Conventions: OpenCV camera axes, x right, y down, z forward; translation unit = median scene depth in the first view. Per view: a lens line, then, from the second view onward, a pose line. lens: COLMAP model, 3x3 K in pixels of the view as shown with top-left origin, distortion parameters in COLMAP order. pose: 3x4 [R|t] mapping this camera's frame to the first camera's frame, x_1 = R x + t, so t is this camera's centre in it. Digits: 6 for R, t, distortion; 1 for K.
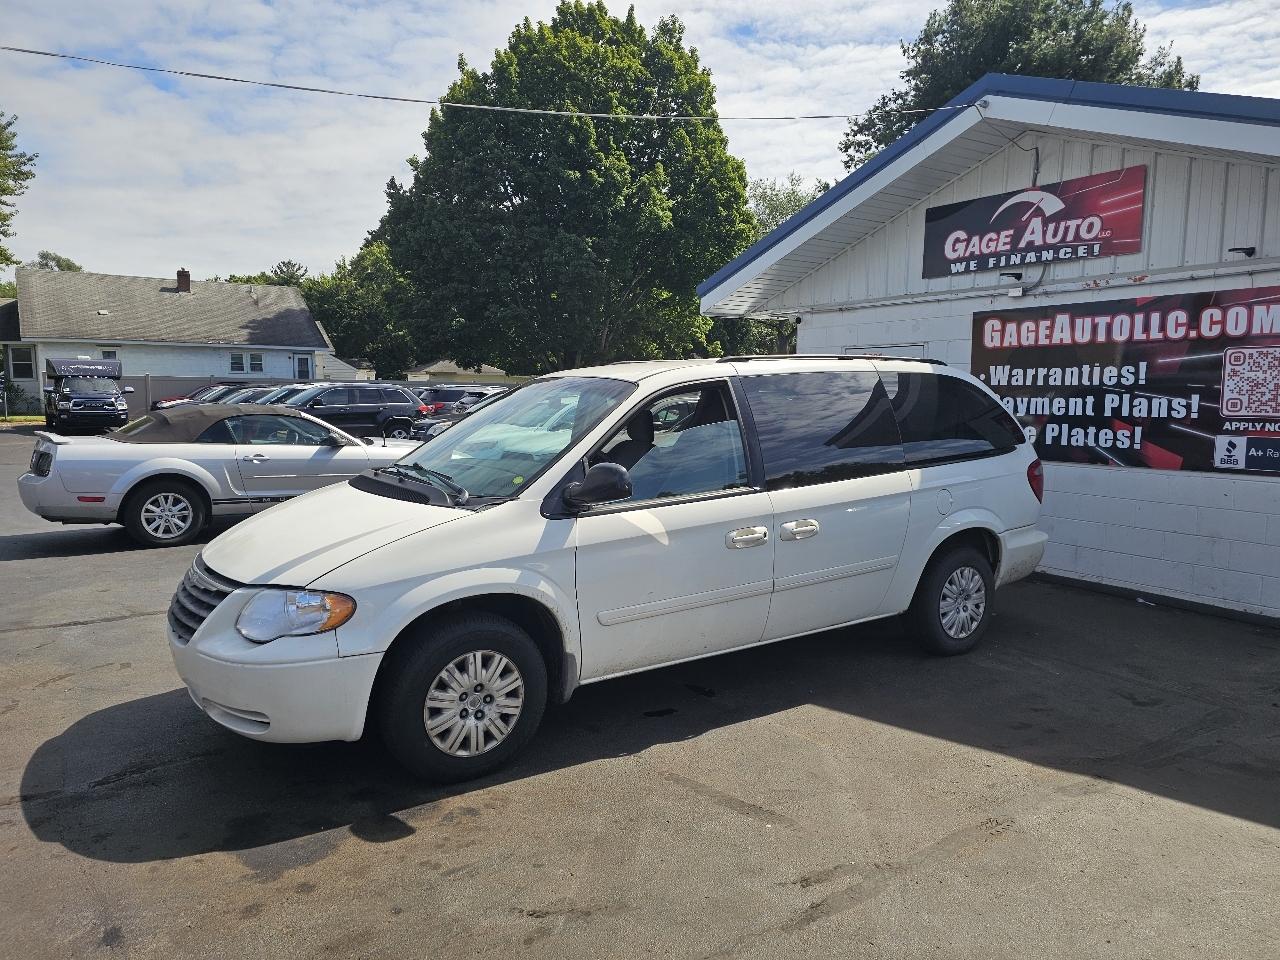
lens RADIAL K [[852.8, 0, 628.4], [0, 852.8, 468.7], [0, 0, 1]] dist [0.064628, -0.058774]
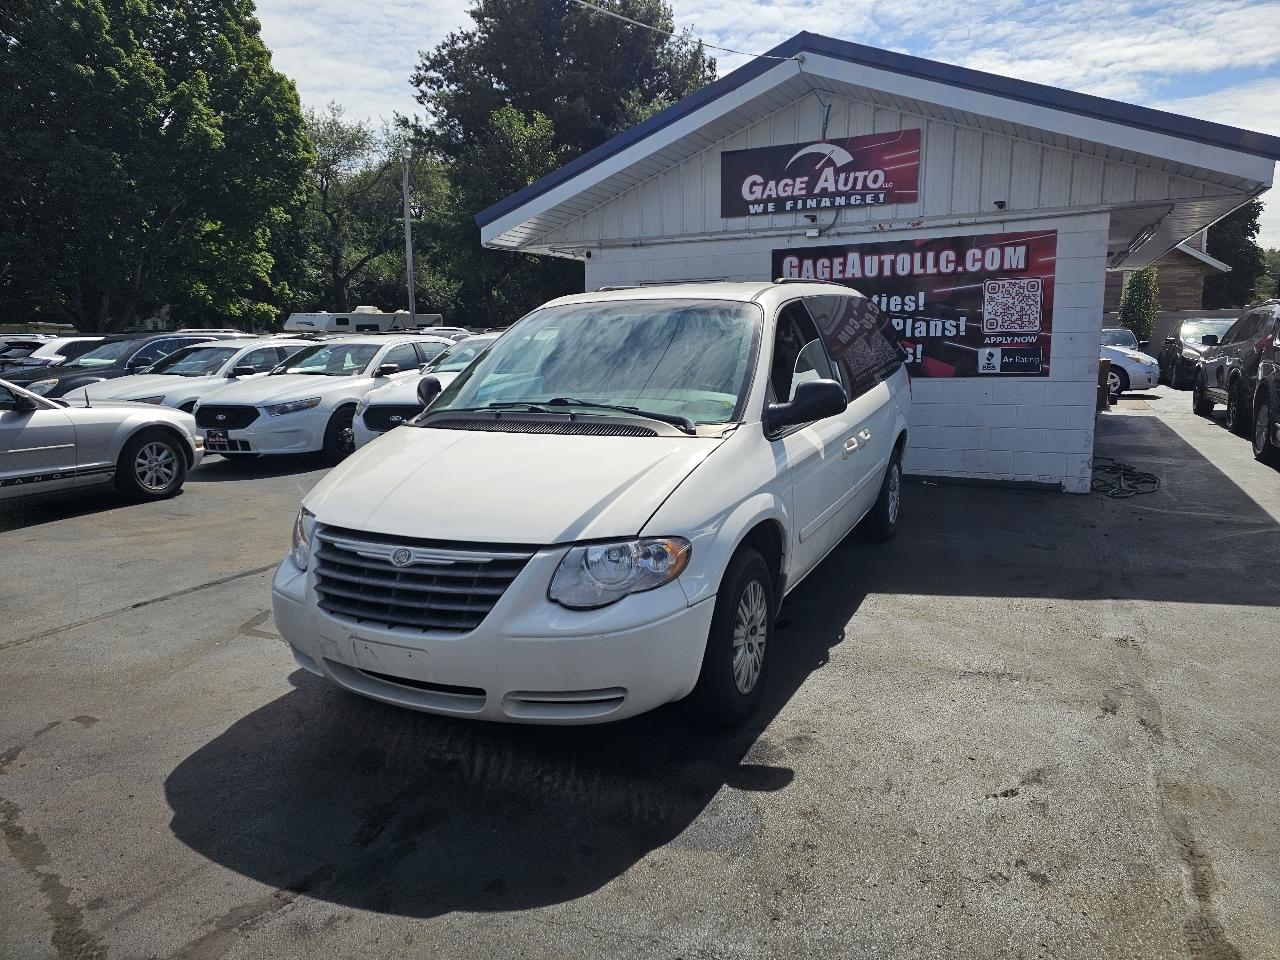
lens RADIAL K [[848.9, 0, 639.8], [0, 848.9, 467.1], [0, 0, 1]] dist [0.068698, -0.056596]
pose [[0.858751, -0.101046, 0.502331, -0.372498], [0.070590, 0.994345, 0.079341, 0.000687], [-0.507507, -0.032675, 0.861028, 0.126448]]
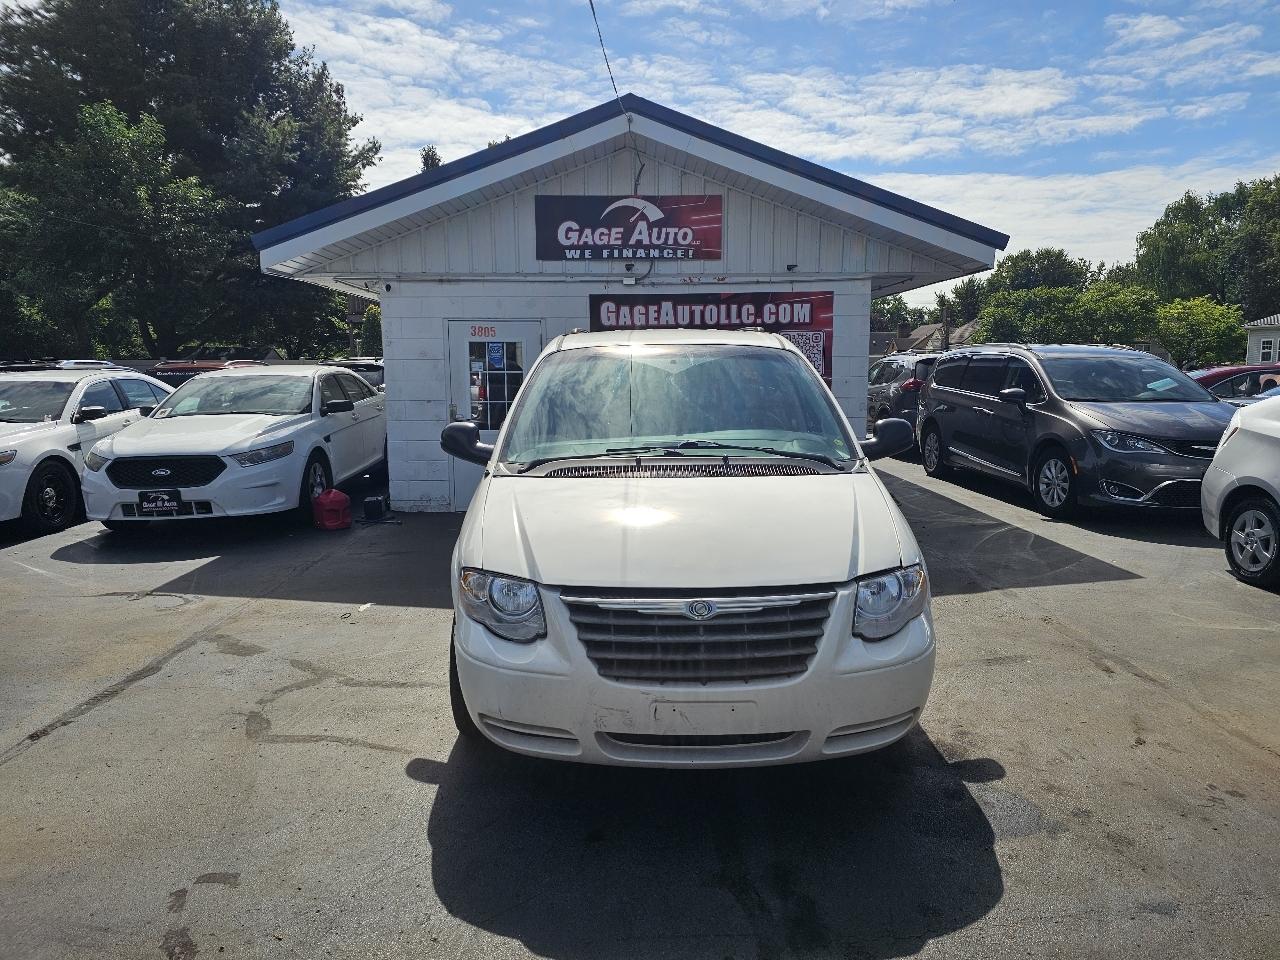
lens RADIAL K [[847.3, 0, 643.0], [0, 847.3, 476.5], [0, 0, 1]] dist [0.099848, -0.110212]
pose [[0.544300, -0.118196, 0.830522, -0.603861], [0.088420, 0.992593, 0.083314, -0.028523], [-0.834218, 0.028087, 0.550719, 0.339108]]
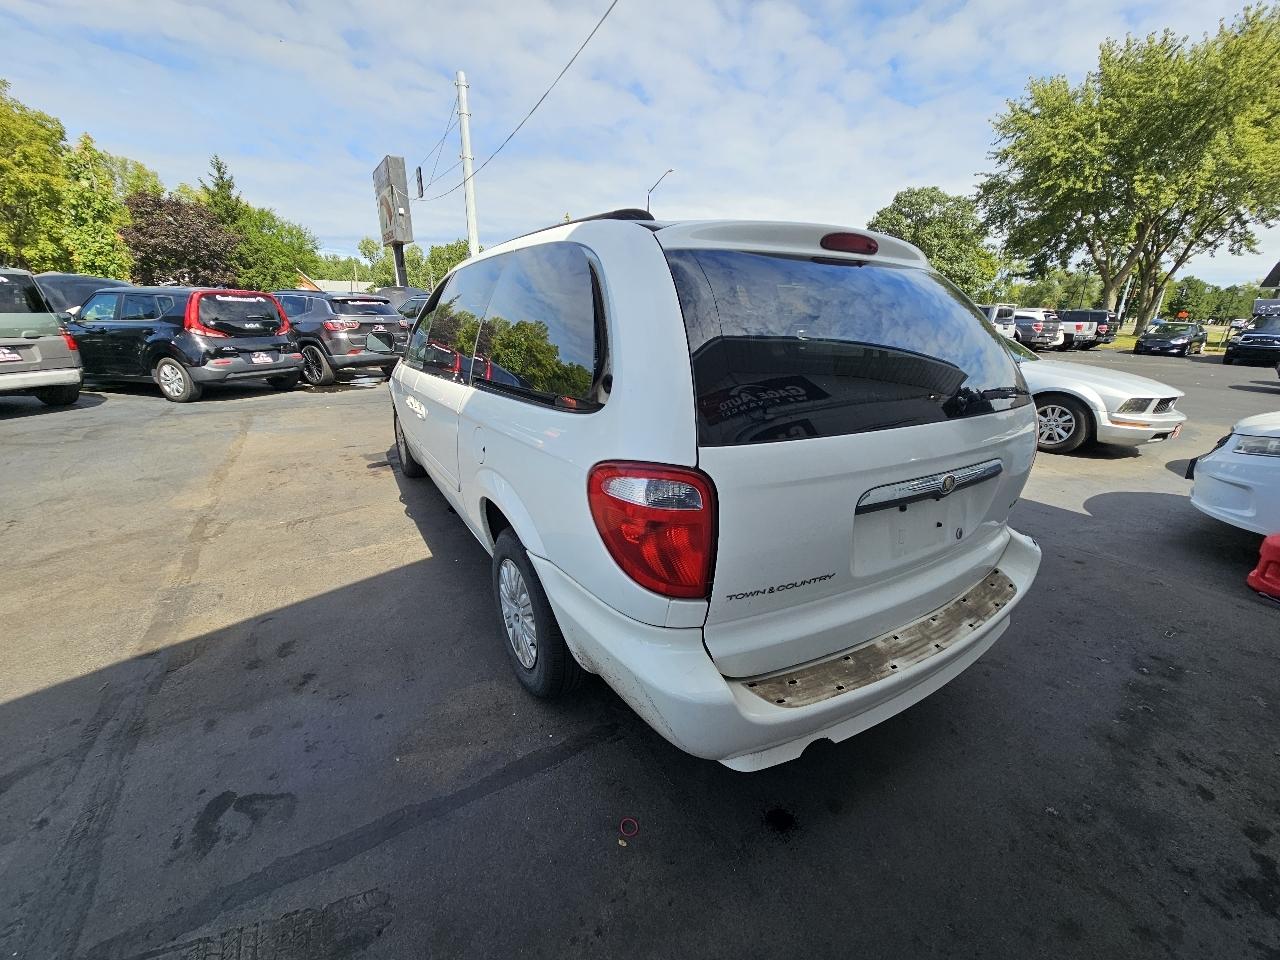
lens RADIAL K [[516.9, 0, 640.0], [0, 516.9, 480.0], [0, 0, 1]] dist [0.002903, -0.002719]
pose [[-0.032863, 0.306463, -0.951315, 0.547029], [-0.115081, 0.944338, 0.308191, -0.054777], [0.992812, 0.119606, 0.004234, 0.808041]]
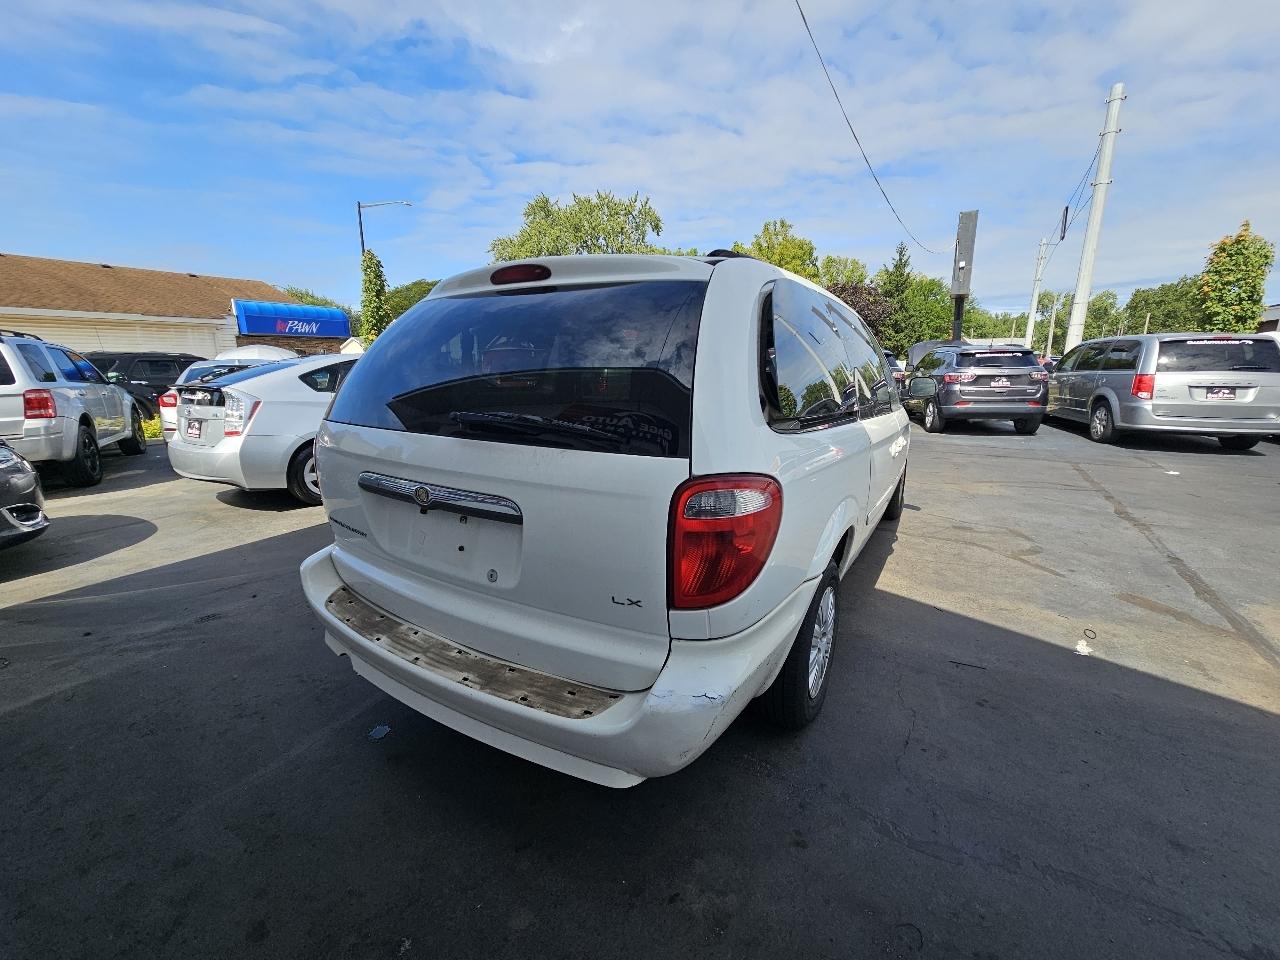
lens RADIAL K [[519.0, 0, 640.0], [0, 519.0, 480.0], [0, 0, 1]] dist [-0.000079, -0.000351]
pose [[-0.907034, 0.090900, -0.411129, 0.348602], [-0.041158, 0.952603, 0.301420, -0.077707], [0.419042, 0.290319, -0.860302, 1.157381]]
